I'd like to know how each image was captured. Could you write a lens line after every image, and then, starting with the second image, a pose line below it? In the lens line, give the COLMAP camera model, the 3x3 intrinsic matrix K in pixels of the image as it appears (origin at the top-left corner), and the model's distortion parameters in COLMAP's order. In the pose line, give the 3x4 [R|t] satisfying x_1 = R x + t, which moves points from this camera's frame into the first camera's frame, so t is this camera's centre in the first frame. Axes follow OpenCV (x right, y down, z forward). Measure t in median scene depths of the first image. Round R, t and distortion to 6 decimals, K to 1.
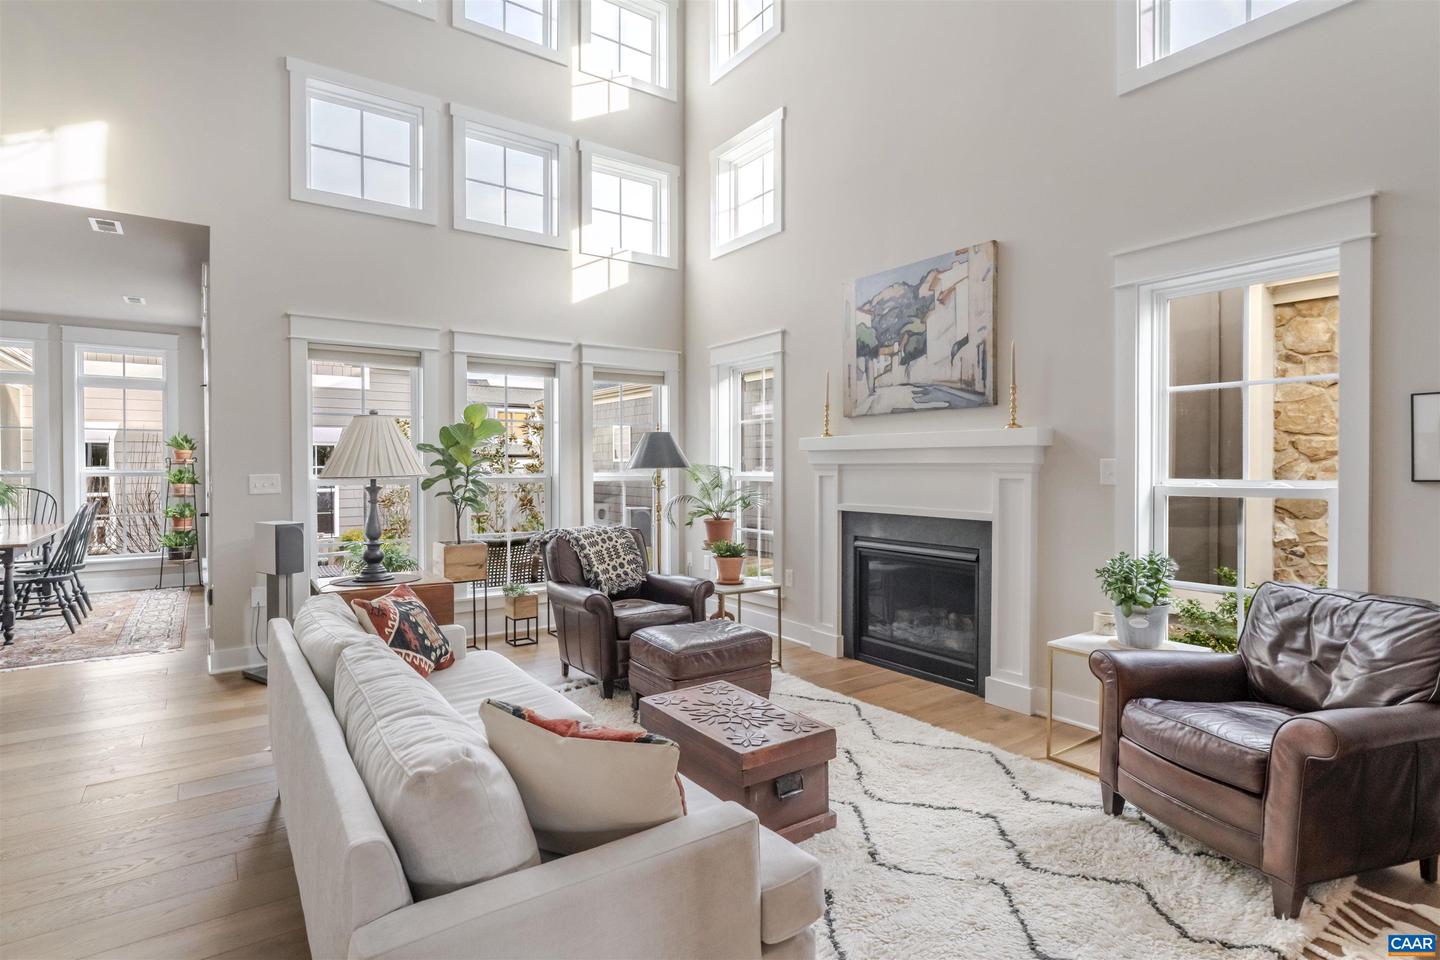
lens RADIAL K [[759.5, 0, 729.9], [0, 759.5, 475.1], [0, 0, 1]] dist [0.001492, 0.001418]
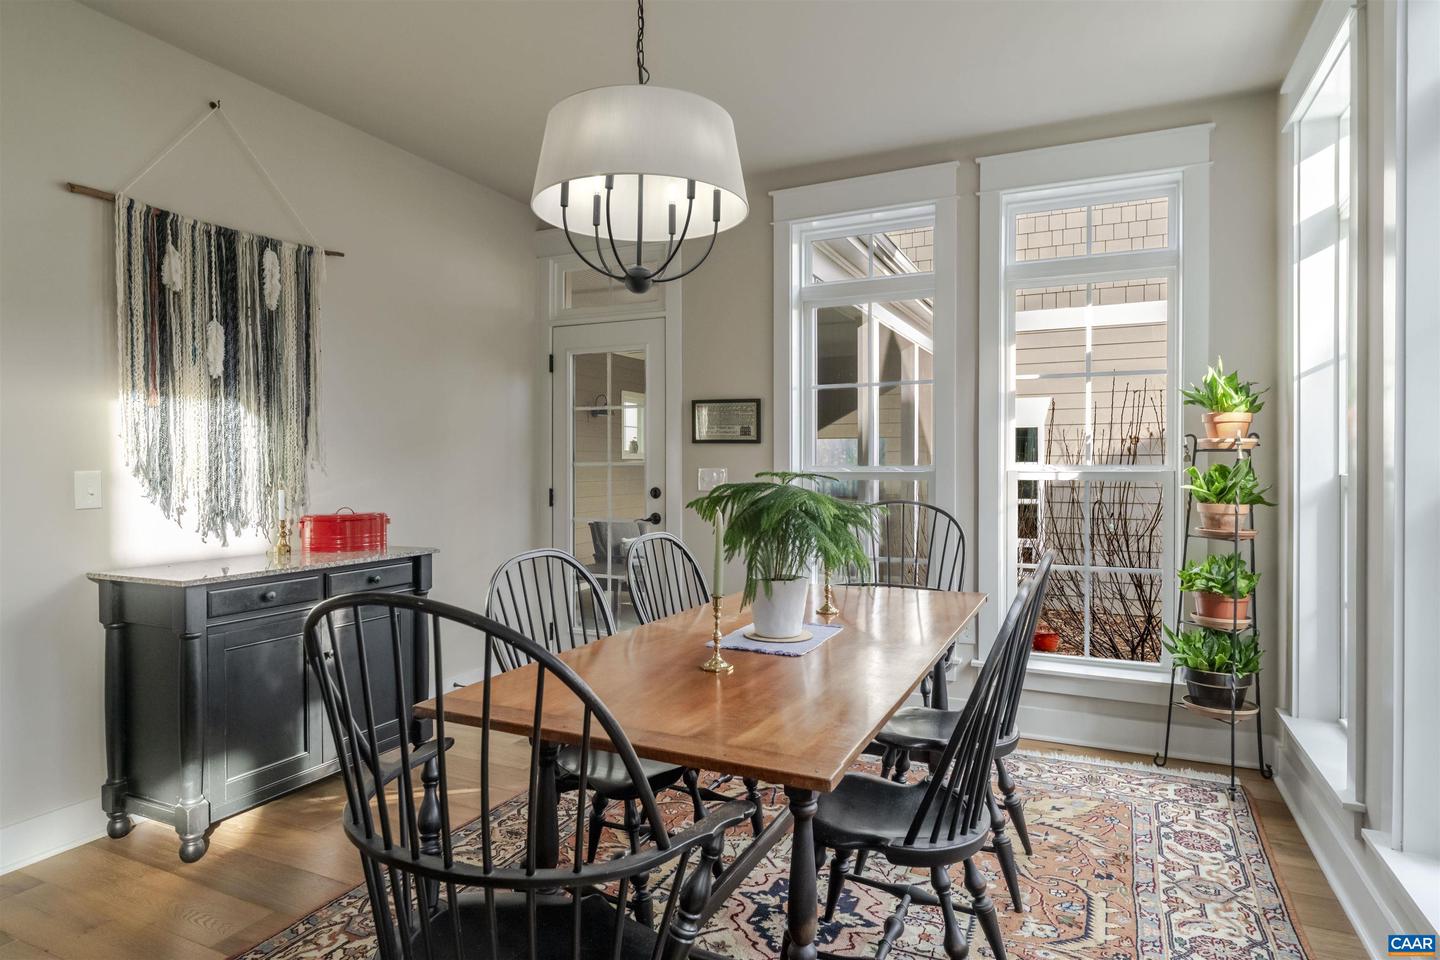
lens RADIAL K [[797.4, 0, 725.1], [0, 797.4, 474.3], [0, 0, 1]] dist [-0.002860, -0.001631]
pose [[0.504996, 0.008847, -0.863077, -0.542929], [-0.010344, 0.999938, 0.004198, -0.002014], [0.863060, 0.006808, 0.505056, 0.632178]]
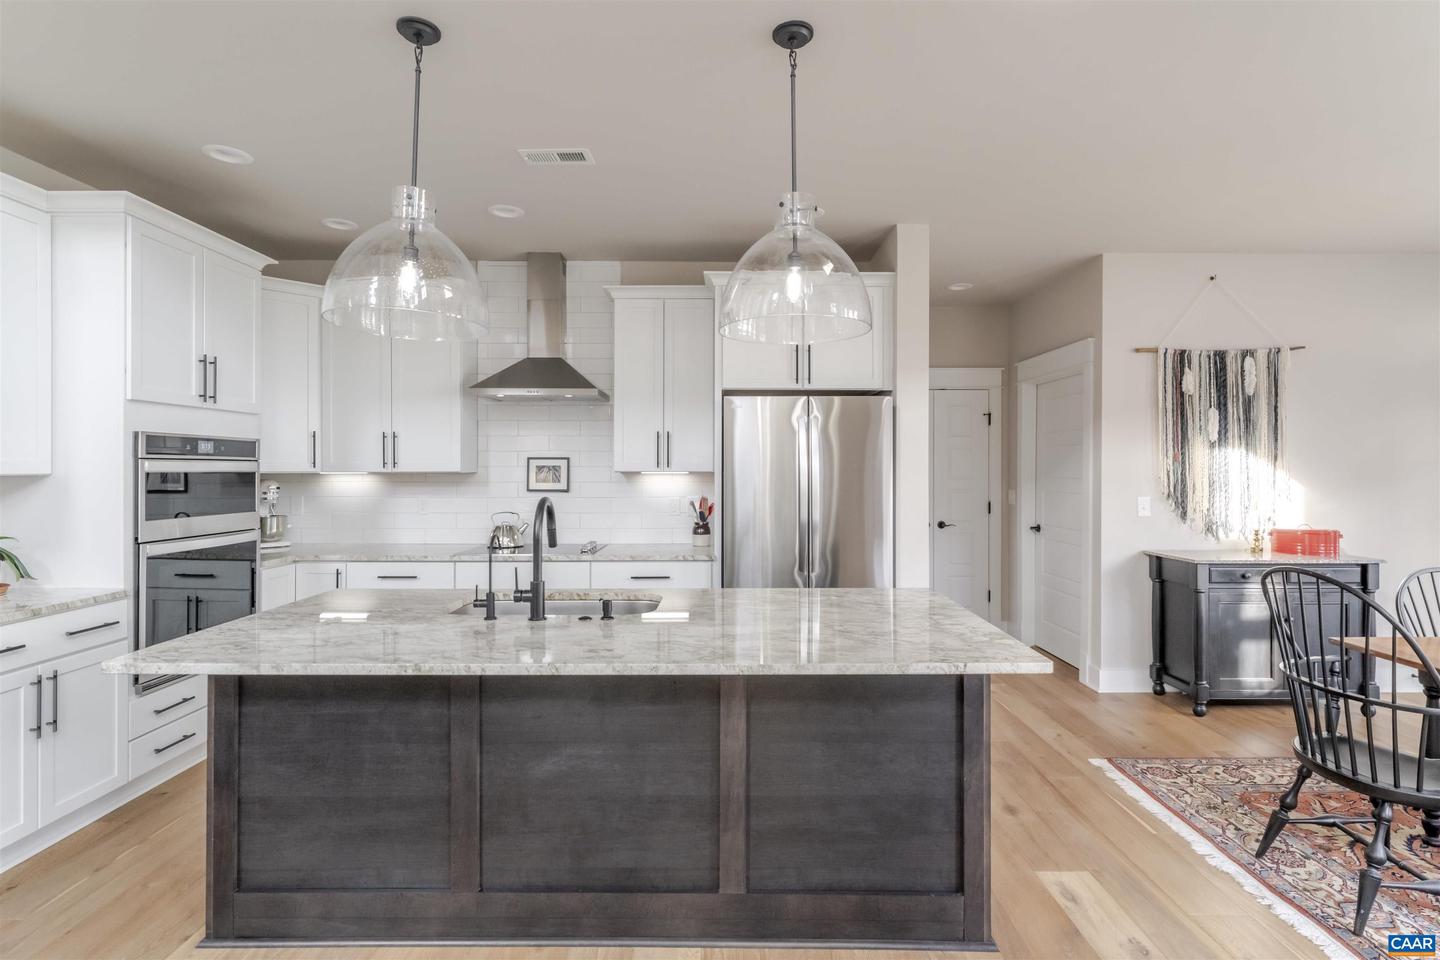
lens RADIAL K [[711.6, 0, 720.4], [0, 711.6, 467.5], [0, 0, 1]] dist [0.000664, 0.000718]
pose [[-0.591388, -0.004167, -0.806376, -0.252933], [-0.010212, 0.999945, 0.002322, -0.024914], [0.806322, 0.009608, -0.591398, 0.633233]]
